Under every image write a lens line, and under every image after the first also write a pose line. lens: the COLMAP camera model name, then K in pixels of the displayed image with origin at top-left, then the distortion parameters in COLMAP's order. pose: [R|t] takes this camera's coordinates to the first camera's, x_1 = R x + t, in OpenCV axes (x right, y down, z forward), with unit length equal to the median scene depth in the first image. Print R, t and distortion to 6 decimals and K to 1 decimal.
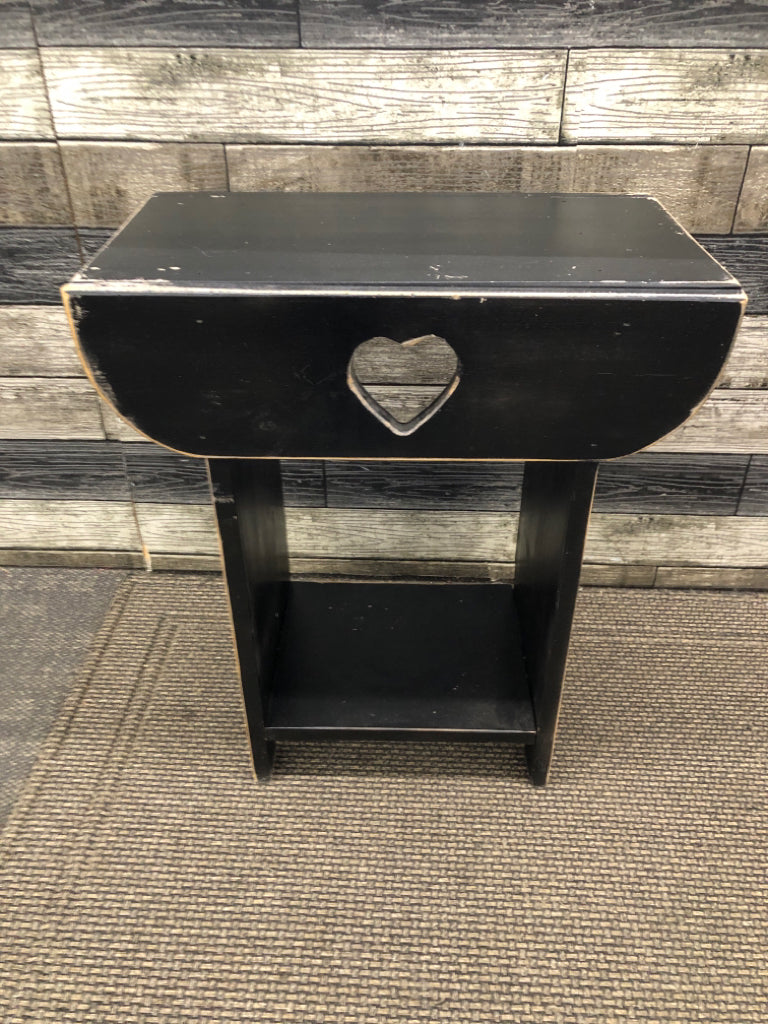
lens RADIAL K [[818.2, 0, 381.4], [0, 818.2, 526.6], [0, 0, 1]] dist [0.029142, -0.012232]
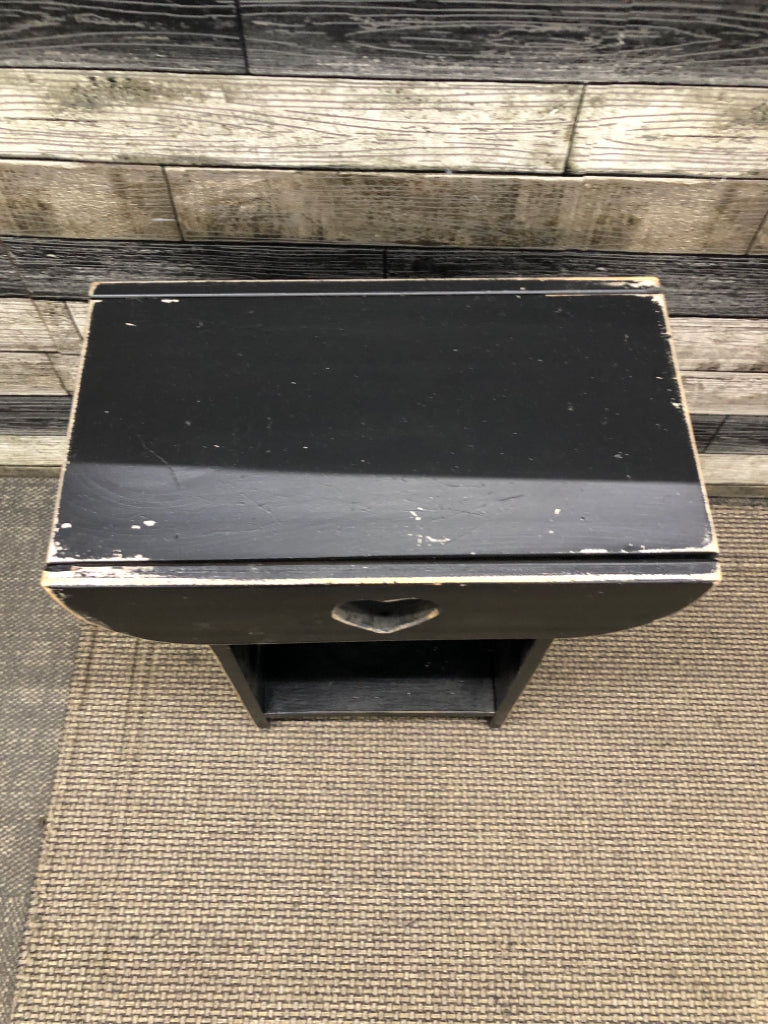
lens RADIAL K [[818.2, 0, 376.1], [0, 818.2, 508.1], [0, 0, 1]] dist [0.029142, -0.012232]
pose [[0.999373, -0.023794, 0.026221, -0.006502], [0.008647, 0.882133, 0.470920, -0.572830], [-0.034336, -0.470398, 0.881786, 0.104527]]
